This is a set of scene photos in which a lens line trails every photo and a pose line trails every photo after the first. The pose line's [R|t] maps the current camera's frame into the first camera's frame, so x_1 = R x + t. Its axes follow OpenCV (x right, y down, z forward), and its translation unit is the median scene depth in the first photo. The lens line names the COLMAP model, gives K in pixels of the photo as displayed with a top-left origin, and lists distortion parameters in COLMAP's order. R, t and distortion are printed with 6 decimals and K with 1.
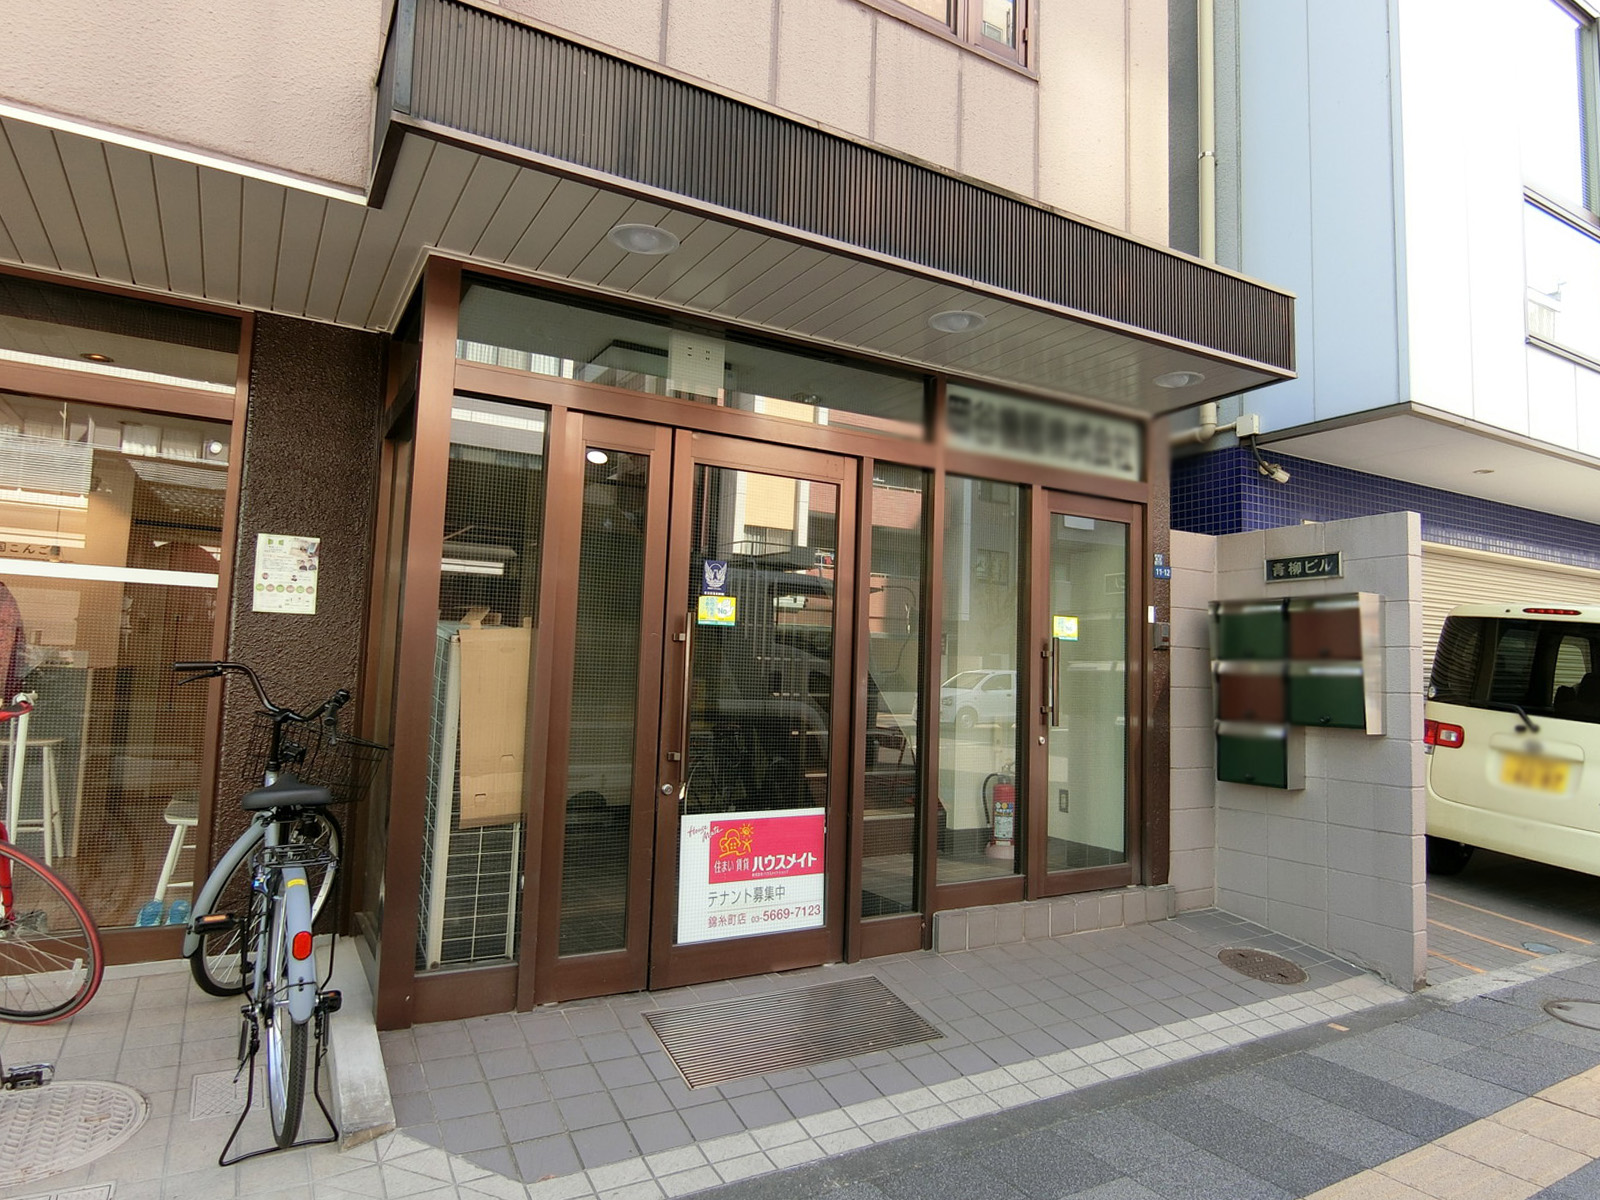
lens RADIAL K [[965.1, 0, 831.3], [0, 965.1, 600.5], [0, 0, 1]] dist [-0.000063, -0.015136]
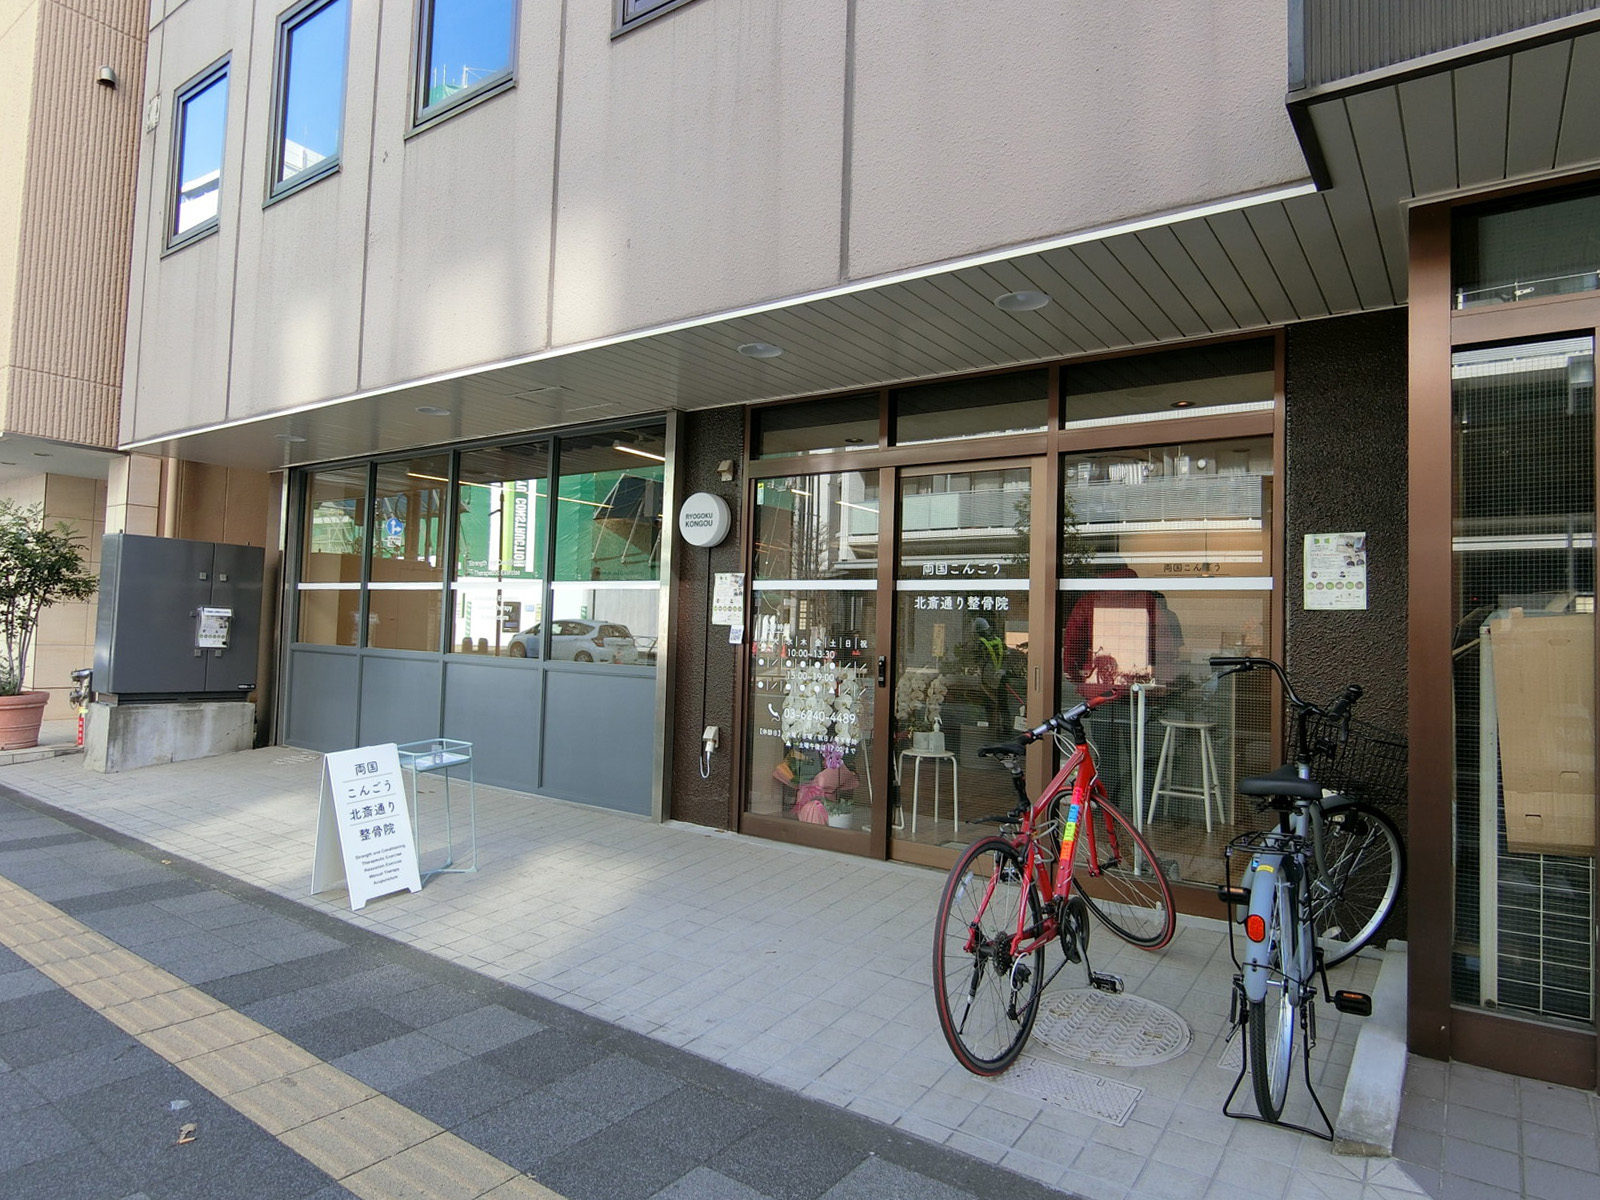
lens RADIAL K [[965.1, 0, 831.3], [0, 965.1, 600.5], [0, 0, 1]] dist [-0.000063, -0.015136]
pose [[0.406507, -0.056692, -0.911887, 0.158994], [0.058688, 0.997632, -0.035860, 0.009690], [0.911761, -0.038940, 0.408872, 0.112969]]
